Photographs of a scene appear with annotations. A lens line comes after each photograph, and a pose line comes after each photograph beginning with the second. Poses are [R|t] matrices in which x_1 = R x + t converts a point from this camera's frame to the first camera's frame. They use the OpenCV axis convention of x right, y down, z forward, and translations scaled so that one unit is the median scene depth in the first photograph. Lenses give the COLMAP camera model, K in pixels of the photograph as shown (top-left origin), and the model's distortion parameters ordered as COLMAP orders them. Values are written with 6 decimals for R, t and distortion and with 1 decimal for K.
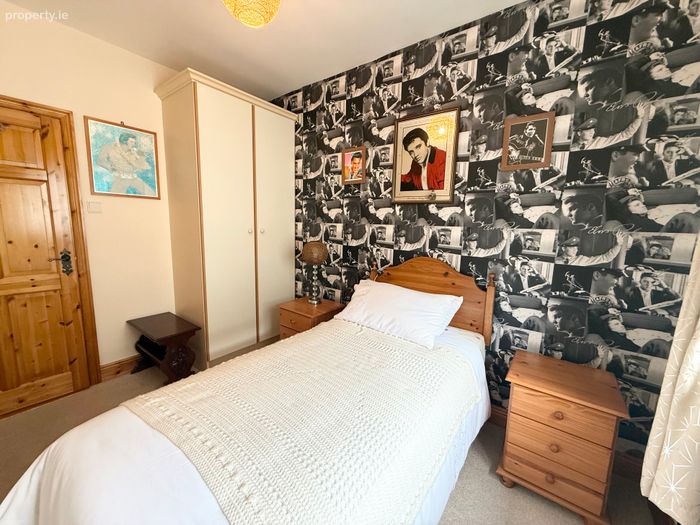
lens RADIAL K [[279.2, 0, 365.4], [0, 279.2, 259.1], [0, 0, 1]] dist [-0.003566, 0.000394]
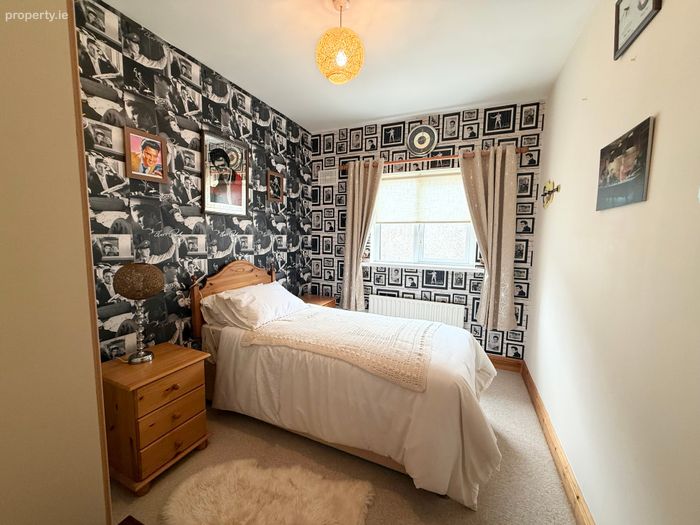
lens RADIAL K [[279.2, 0, 350.9], [0, 279.2, 262.4], [0, 0, 1]] dist [-0.003566, 0.000394]
pose [[-0.217046, -0.123129, 0.968365, -0.992289], [0.110687, 0.982511, 0.149737, -0.117971], [-0.969866, 0.139685, -0.199621, 0.718018]]
